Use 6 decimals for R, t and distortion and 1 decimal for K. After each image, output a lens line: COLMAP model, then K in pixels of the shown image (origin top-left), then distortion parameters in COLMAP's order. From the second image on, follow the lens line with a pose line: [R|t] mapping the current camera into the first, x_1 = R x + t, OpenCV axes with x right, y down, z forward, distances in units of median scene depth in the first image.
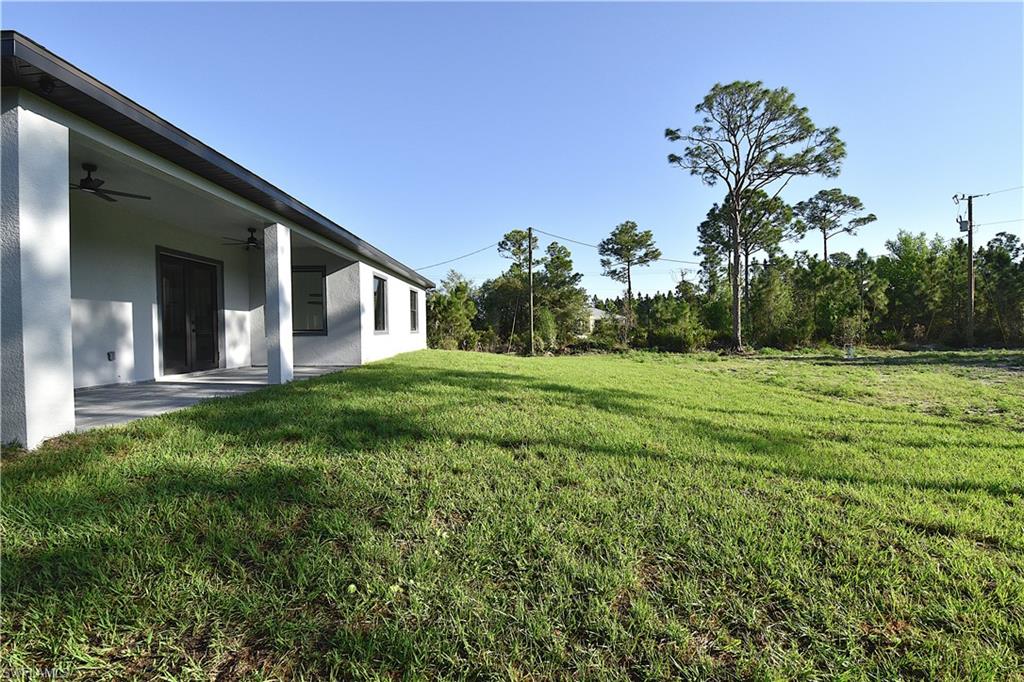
lens RADIAL K [[451.4, 0, 512.0], [0, 451.4, 341.0], [0, 0, 1]] dist [0.002540, -0.013998]
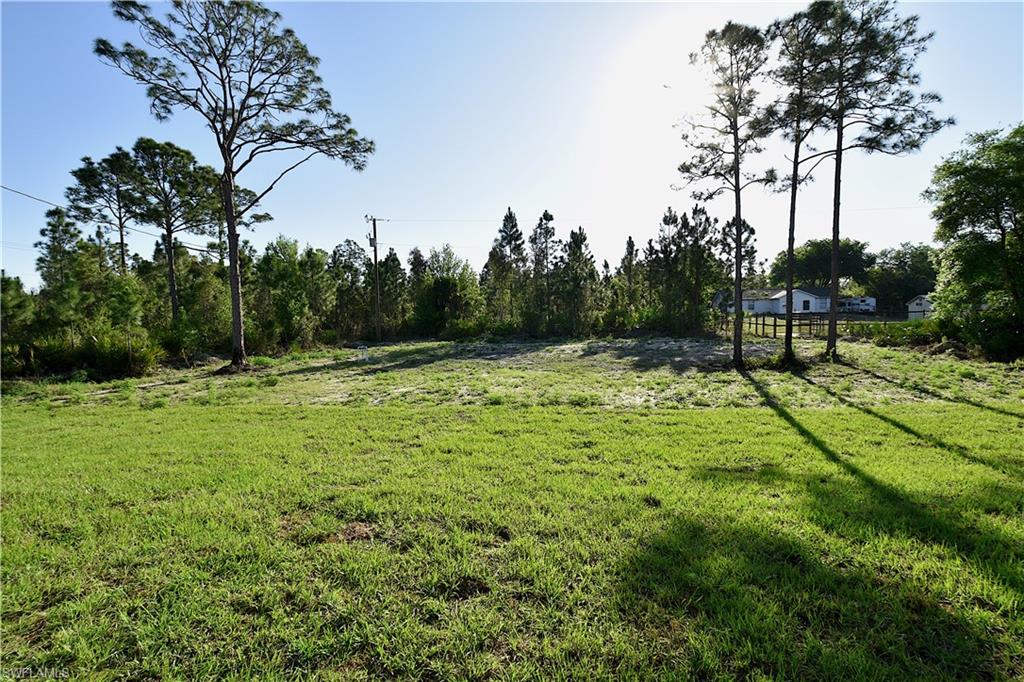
lens RADIAL K [[451.4, 0, 512.0], [0, 451.4, 341.0], [0, 0, 1]] dist [0.002540, -0.013998]
pose [[0.238760, -0.048139, 0.969885, -0.103637], [0.034761, 0.998554, 0.041005, -0.033362], [-0.970456, 0.023923, 0.240088, 0.396569]]
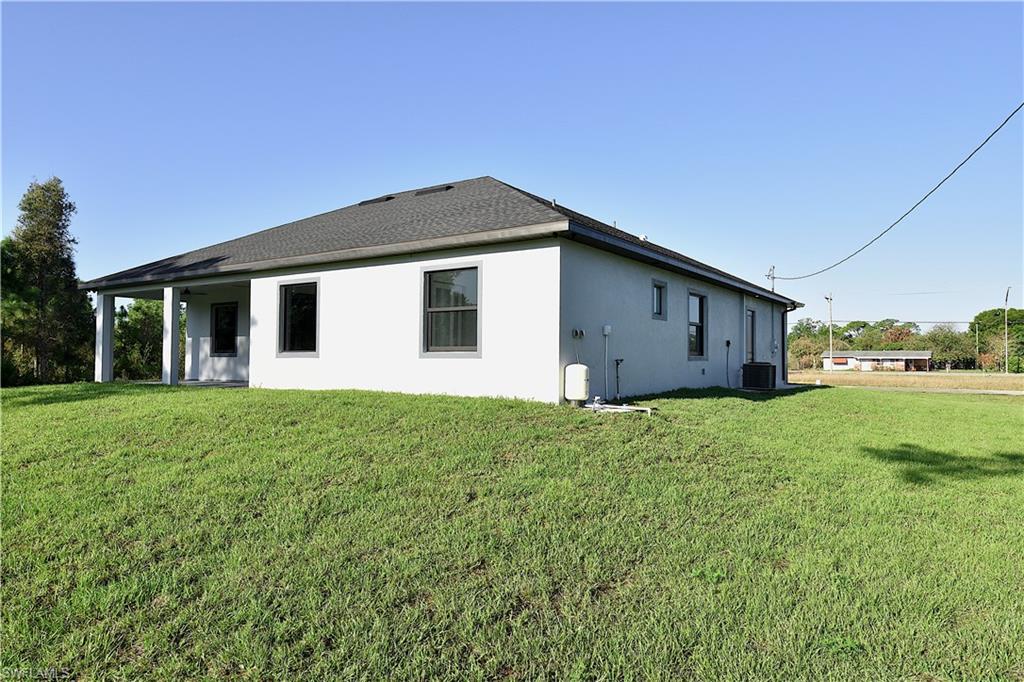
lens RADIAL K [[669.4, 0, 512.0], [0, 669.4, 341.0], [0, 0, 1]] dist [0.002518, -0.001307]
pose [[-0.553780, -0.024555, -0.832301, 0.210285], [-0.021784, 0.999650, -0.014998, -0.015181], [0.832378, 0.009825, -0.554121, 0.896225]]
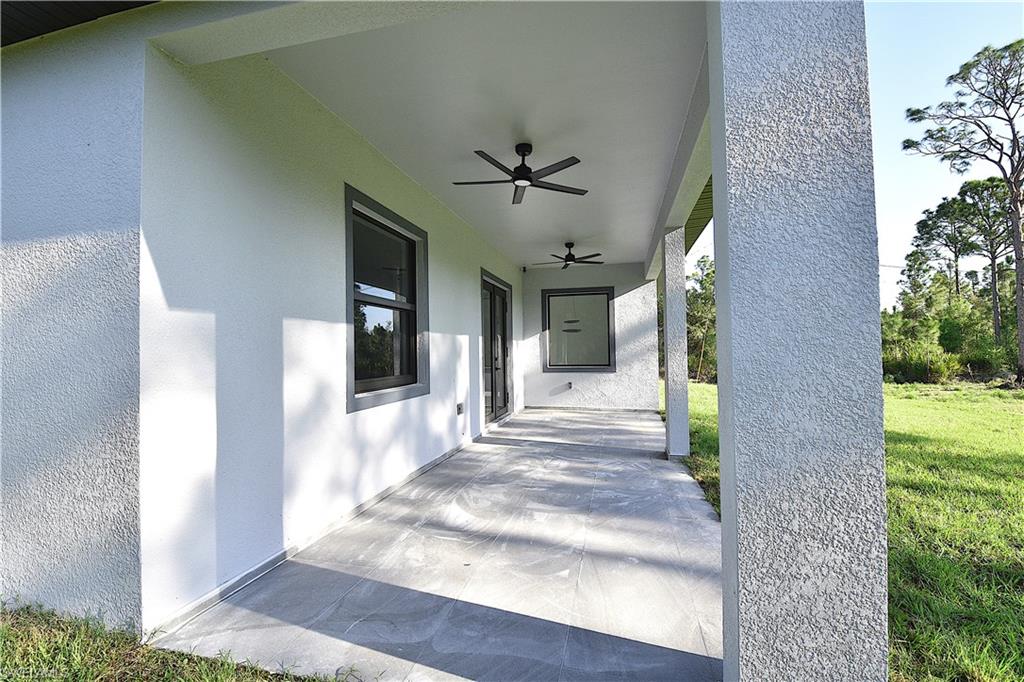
lens RADIAL K [[451.4, 0, 512.0], [0, 451.4, 341.0], [0, 0, 1]] dist [0.002540, -0.013998]
pose [[0.969970, -0.004923, -0.243177, -0.161106], [-0.005361, 0.999120, -0.041610, -0.013101], [0.243167, 0.041664, 0.969089, 0.064277]]
